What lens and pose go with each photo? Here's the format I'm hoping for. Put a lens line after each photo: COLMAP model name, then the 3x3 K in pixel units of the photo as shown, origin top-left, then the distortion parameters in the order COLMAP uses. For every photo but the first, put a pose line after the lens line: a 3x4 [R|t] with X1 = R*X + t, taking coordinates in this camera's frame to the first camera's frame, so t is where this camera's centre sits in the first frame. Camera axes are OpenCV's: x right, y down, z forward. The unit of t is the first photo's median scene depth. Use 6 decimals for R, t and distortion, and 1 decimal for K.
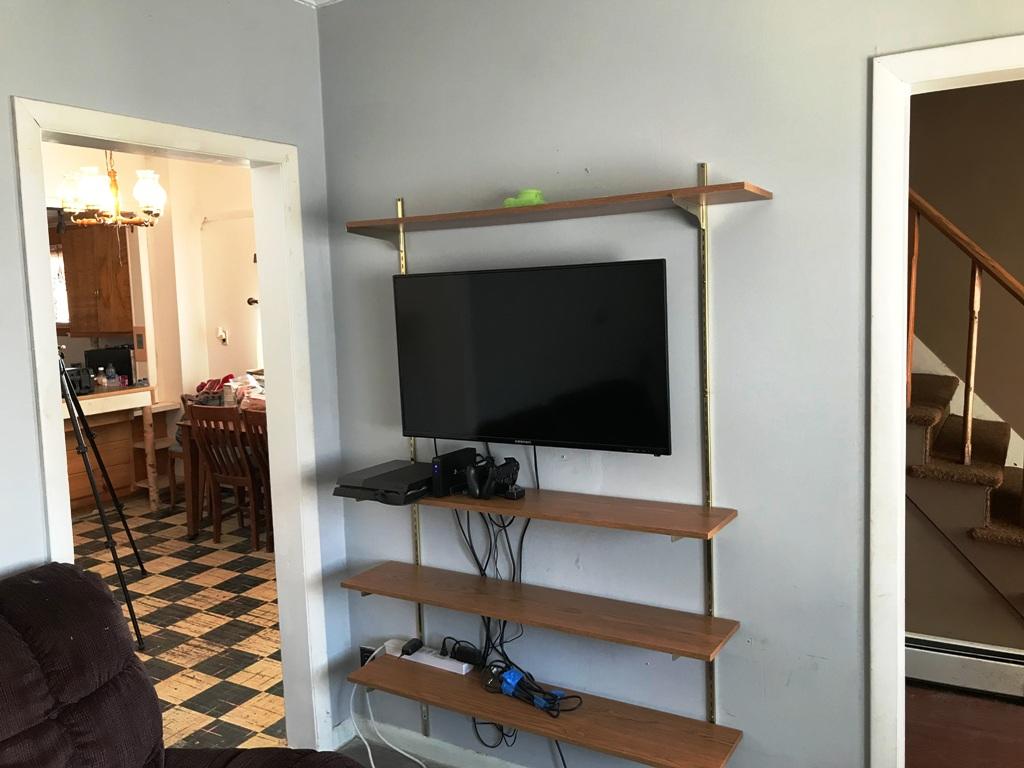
lens RADIAL K [[836.6, 0, 508.5], [0, 836.6, 376.8], [0, 0, 1]] dist [0.035783, -0.030998]
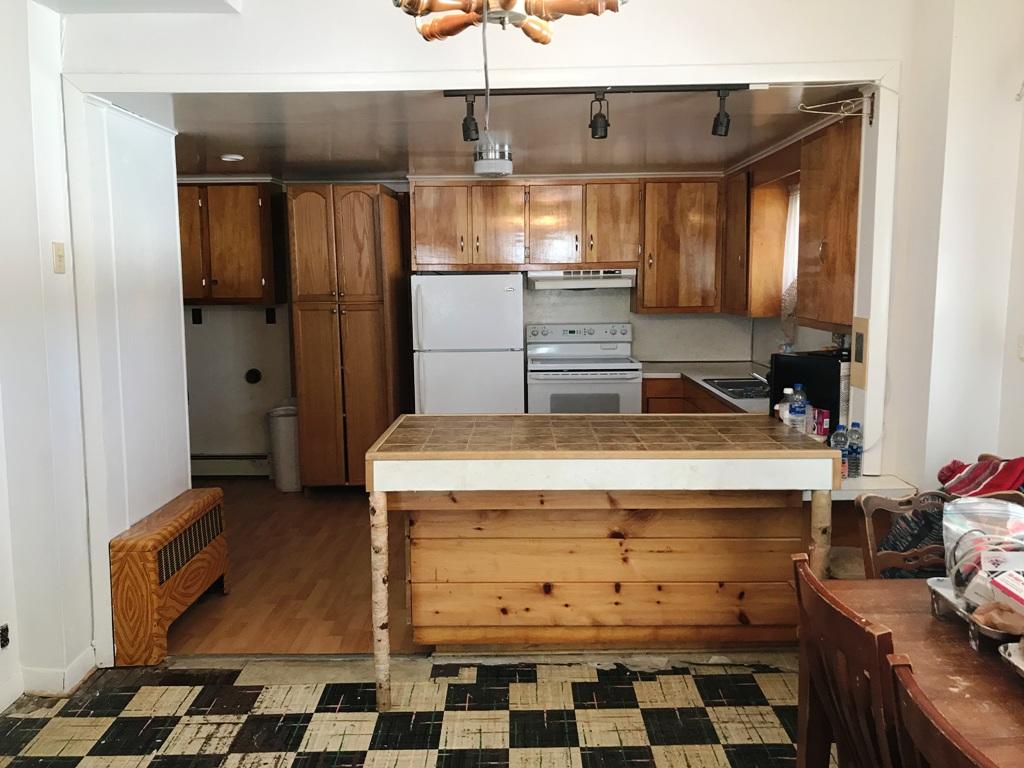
lens RADIAL K [[836.6, 0, 513.1], [0, 836.6, 365.5], [0, 0, 1]] dist [0.035783, -0.030998]
pose [[0.514165, 0.120873, -0.849131, -0.119264], [-0.097724, 0.991829, 0.082012, -0.052545], [0.852106, 0.040813, 0.521776, 0.568091]]
